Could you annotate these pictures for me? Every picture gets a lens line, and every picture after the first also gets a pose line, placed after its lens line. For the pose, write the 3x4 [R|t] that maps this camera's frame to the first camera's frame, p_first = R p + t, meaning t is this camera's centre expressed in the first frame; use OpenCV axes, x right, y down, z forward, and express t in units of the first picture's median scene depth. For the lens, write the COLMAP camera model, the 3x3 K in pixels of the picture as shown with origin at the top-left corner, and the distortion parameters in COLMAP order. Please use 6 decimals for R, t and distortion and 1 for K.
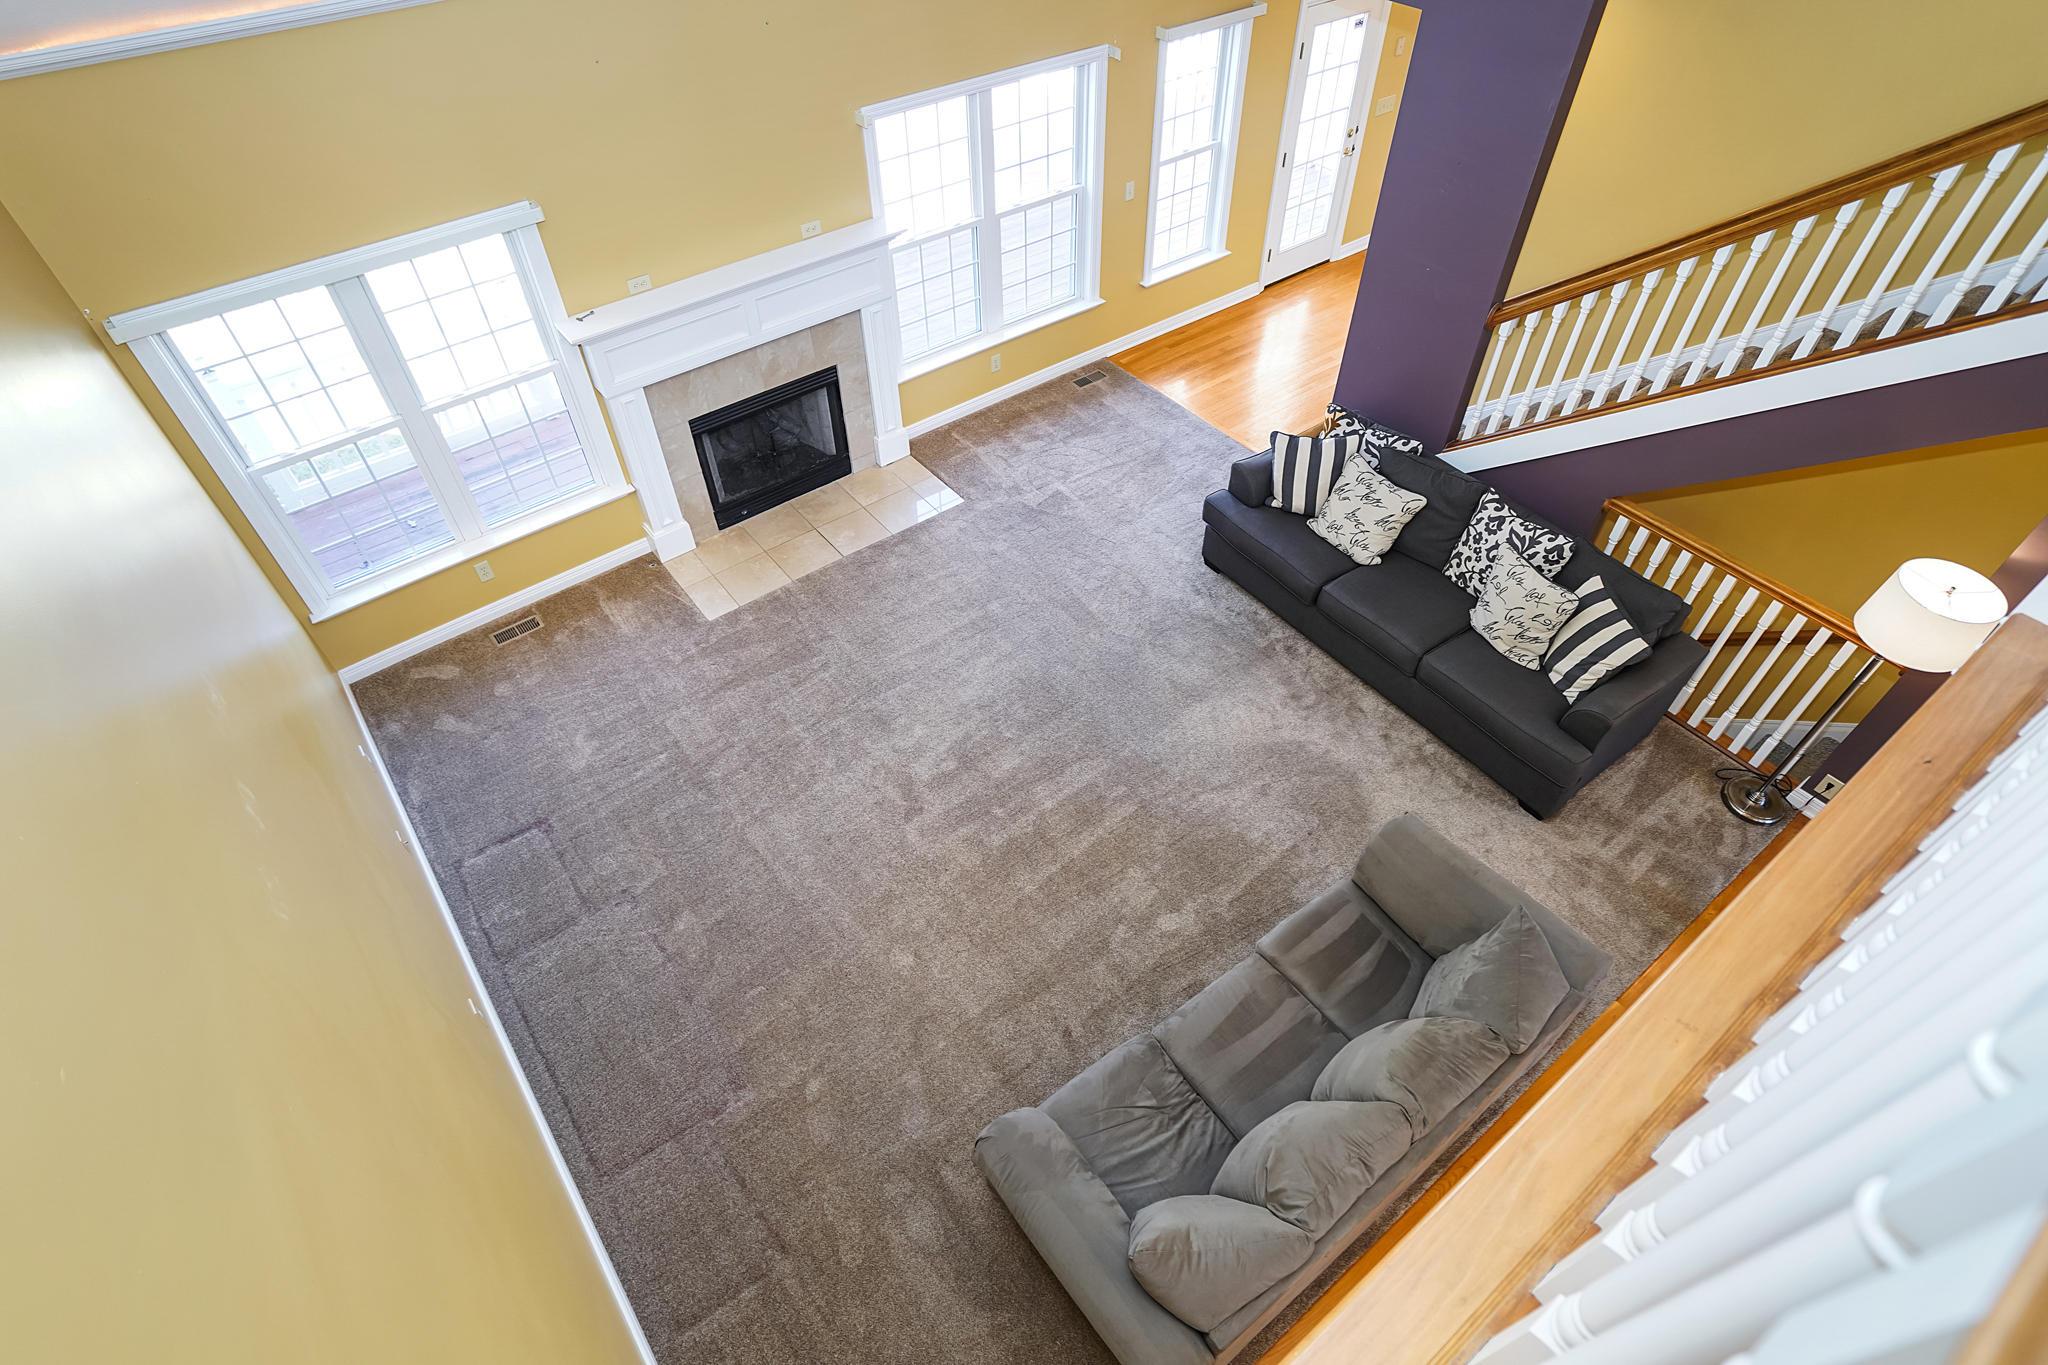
lens RADIAL K [[1075.2, 0, 1029.1], [0, 1075.2, 683.4], [0, 0, 1]] dist [-0.016979, 0.013240]
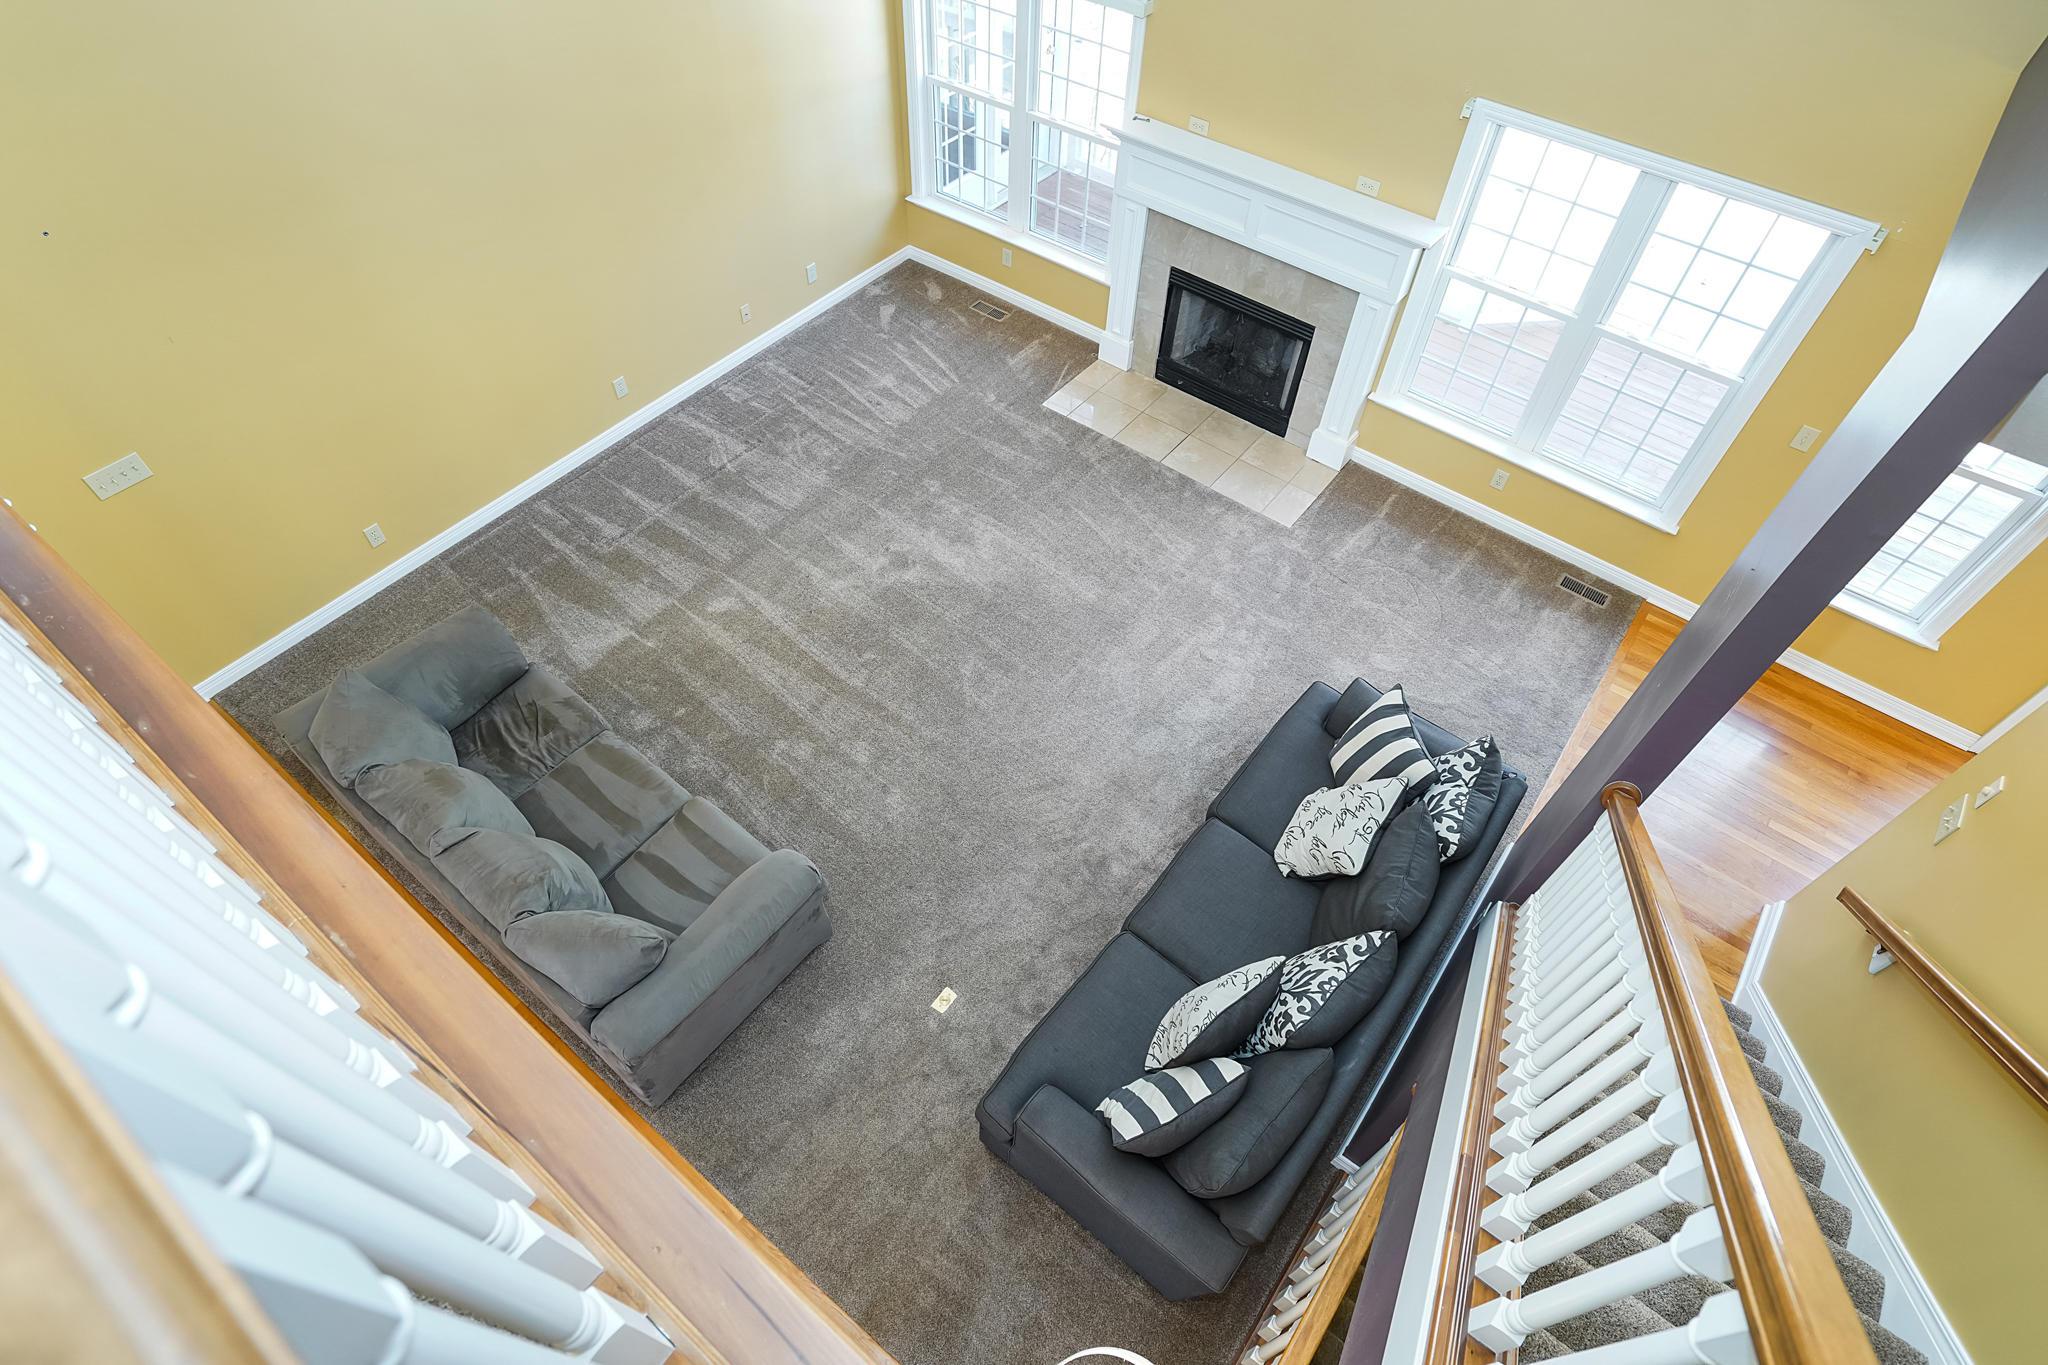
lens RADIAL K [[1075.2, 0, 1009.9], [0, 1075.2, 678.8], [0, 0, 1]] dist [-0.016979, 0.013240]
pose [[0.249598, 0.765236, -0.593393, 0.547019], [-0.729913, 0.551363, 0.404012, -0.310279], [0.636339, 0.332284, 0.696175, 0.276137]]
